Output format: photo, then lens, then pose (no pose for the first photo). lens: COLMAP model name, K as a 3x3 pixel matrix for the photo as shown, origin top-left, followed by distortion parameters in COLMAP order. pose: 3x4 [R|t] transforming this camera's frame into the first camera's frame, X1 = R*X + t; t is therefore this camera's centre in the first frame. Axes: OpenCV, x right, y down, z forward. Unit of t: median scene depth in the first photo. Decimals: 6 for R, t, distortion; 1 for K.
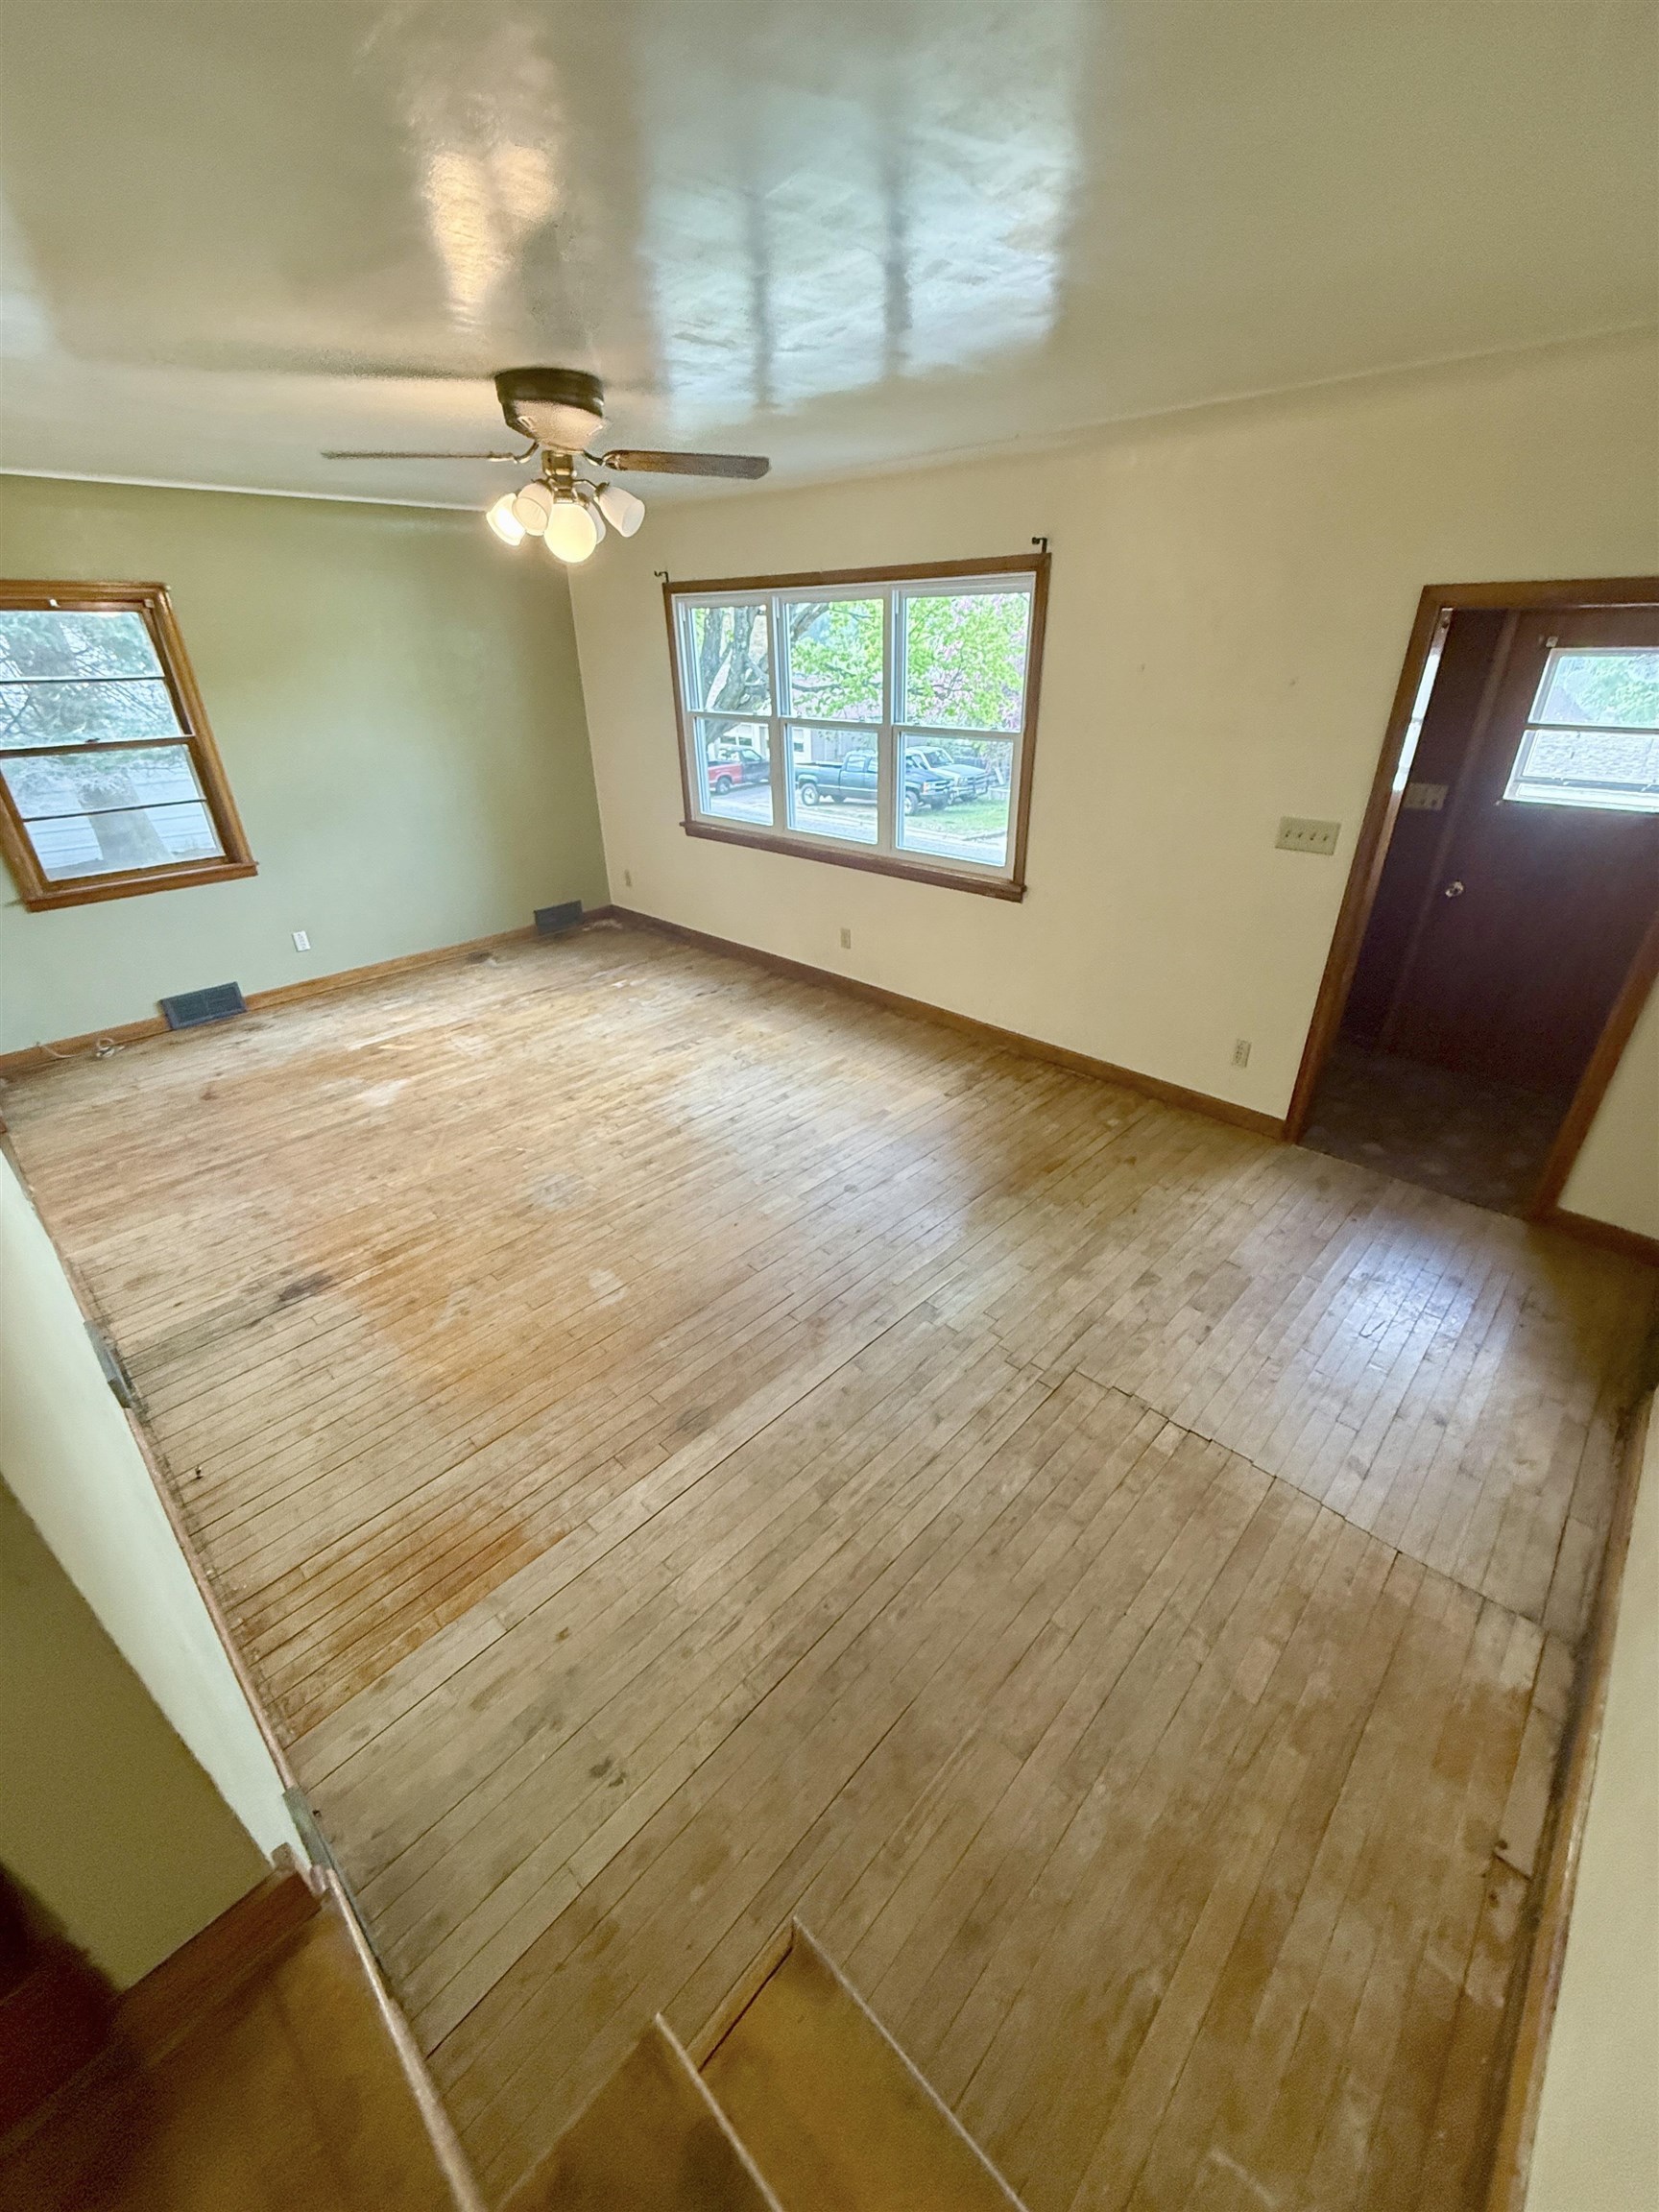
lens RADIAL K [[878.6, 0, 832.4], [0, 878.6, 1096.9], [0, 0, 1]] dist [-0.000868, 0.000023]
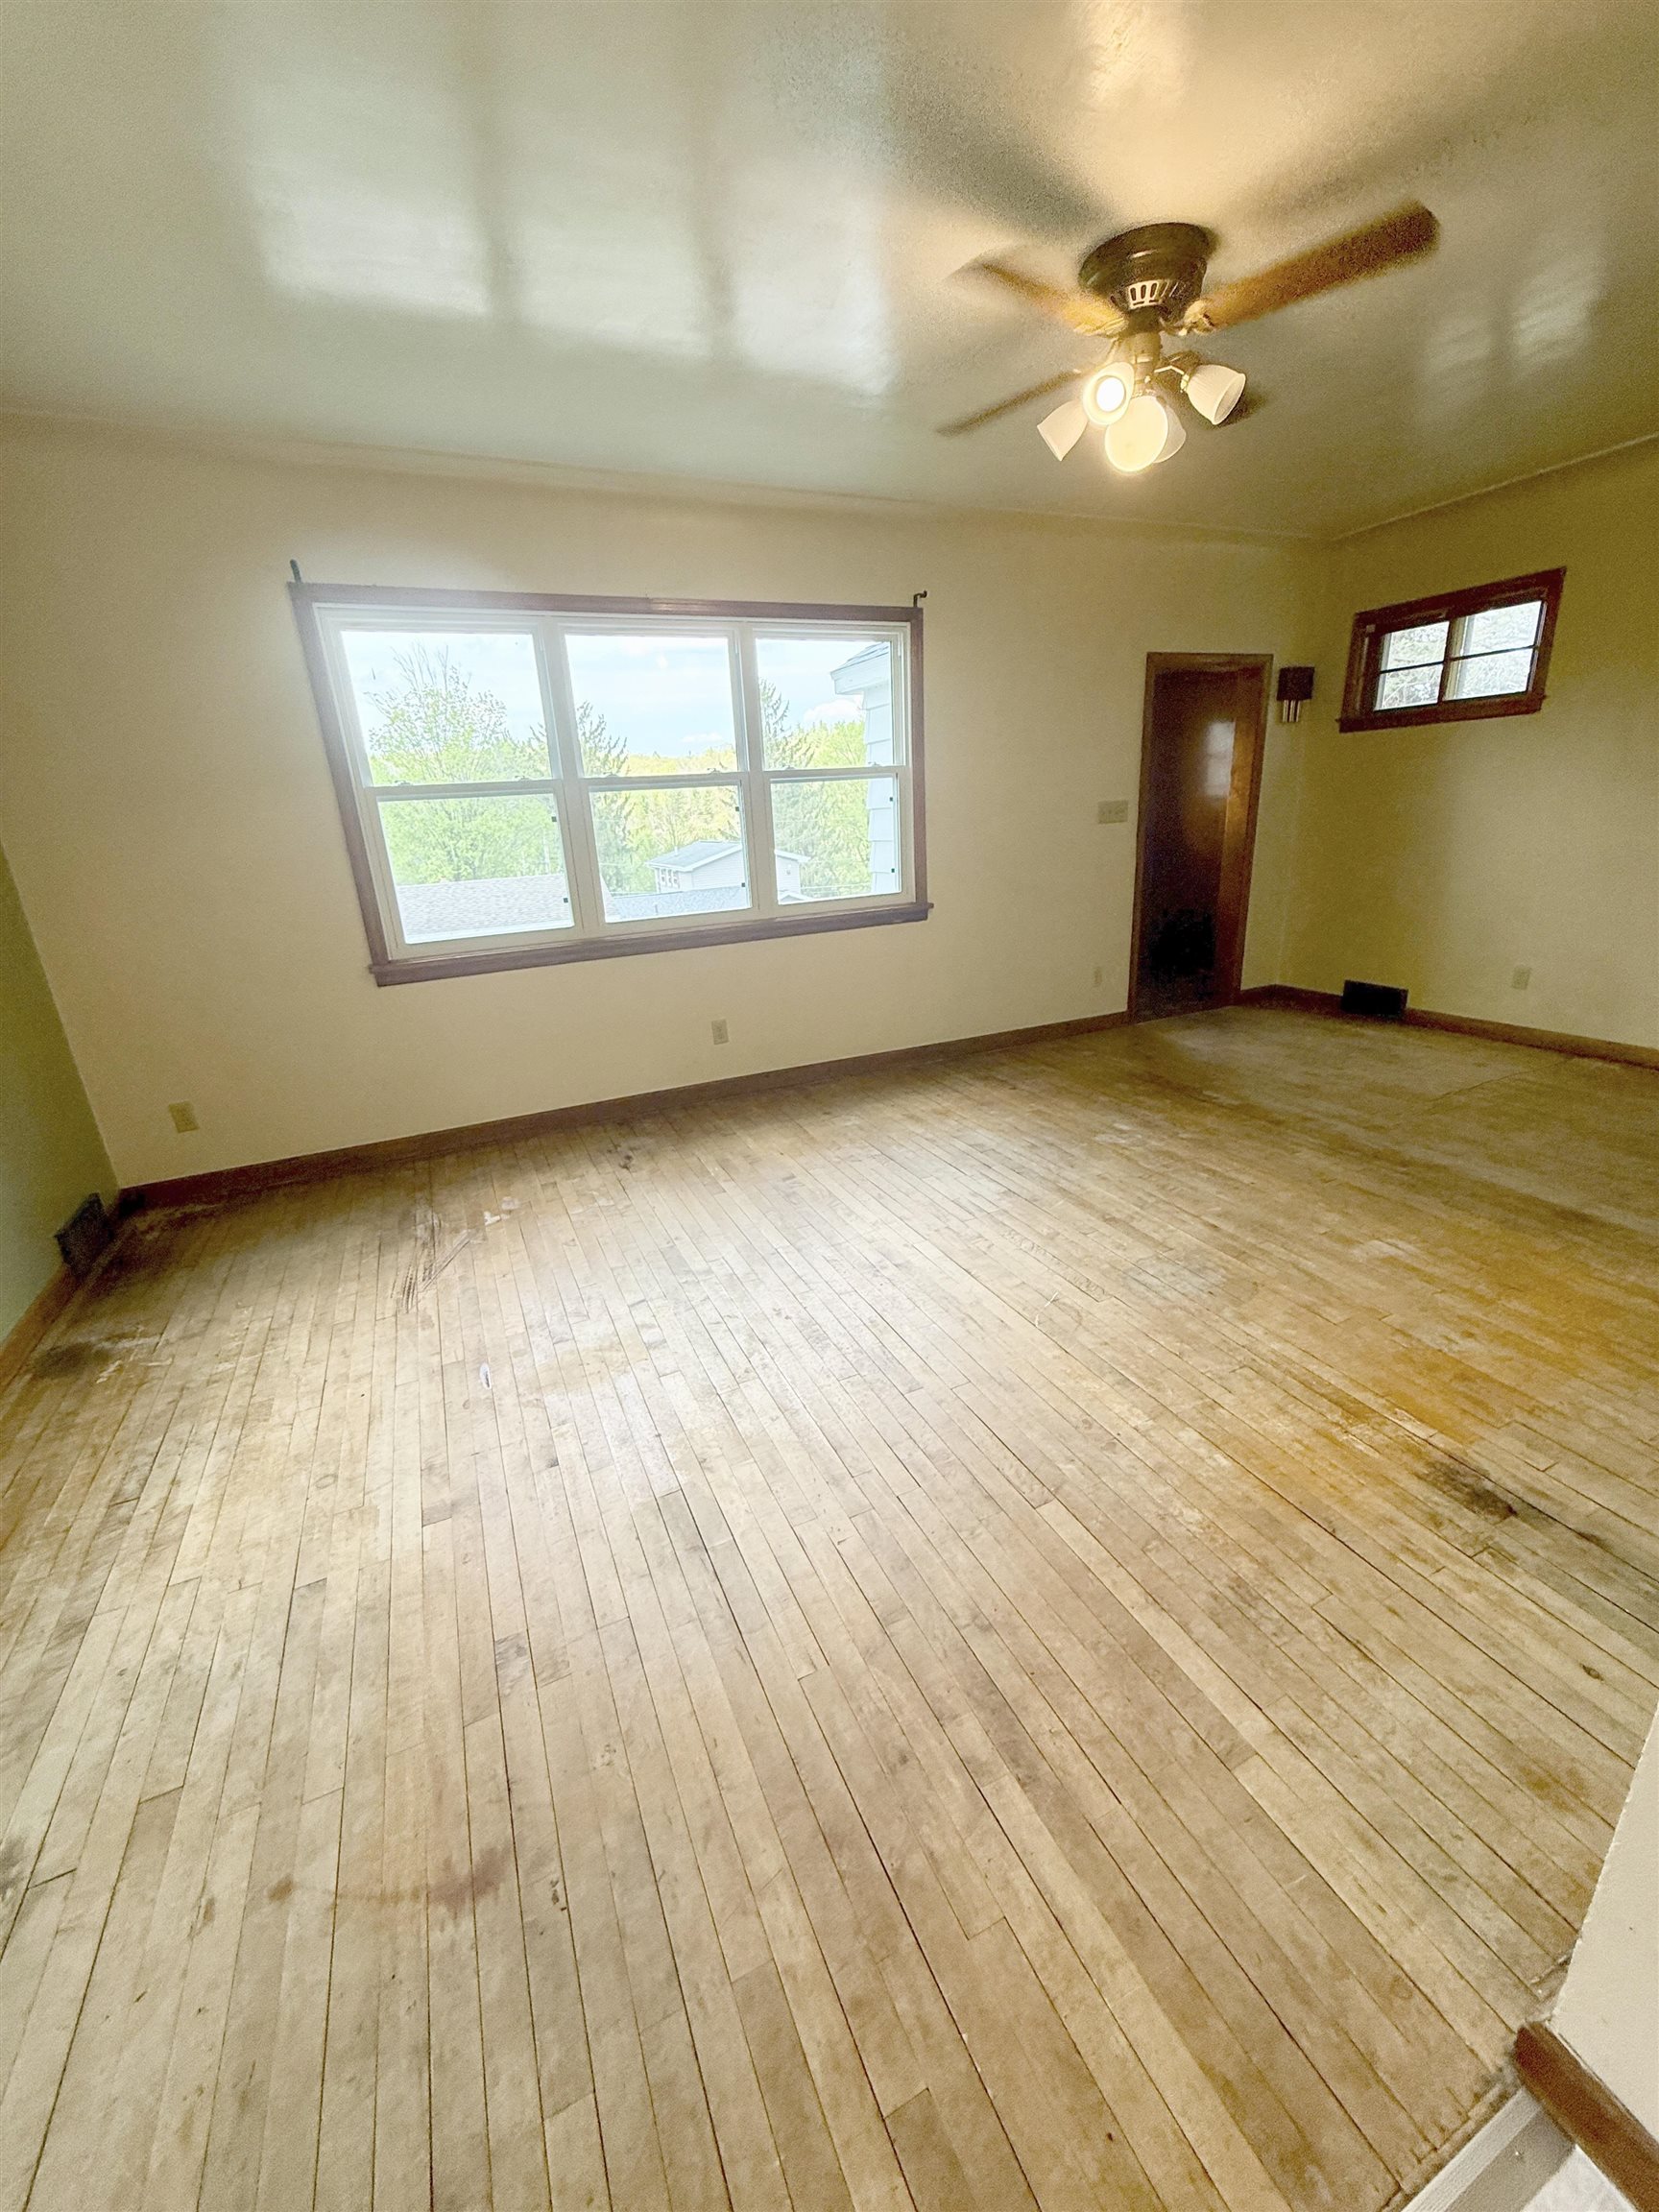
lens RADIAL K [[877.5, 0, 831.6], [0, 877.5, 1096.1], [0, 0, 1]] dist [-0.001237, 0.000369]
pose [[0.365693, -0.298668, 0.881514, -1.188407], [0.477369, 0.873240, 0.097830, -0.273097], [-0.798992, 0.385031, 0.461912, 0.962002]]
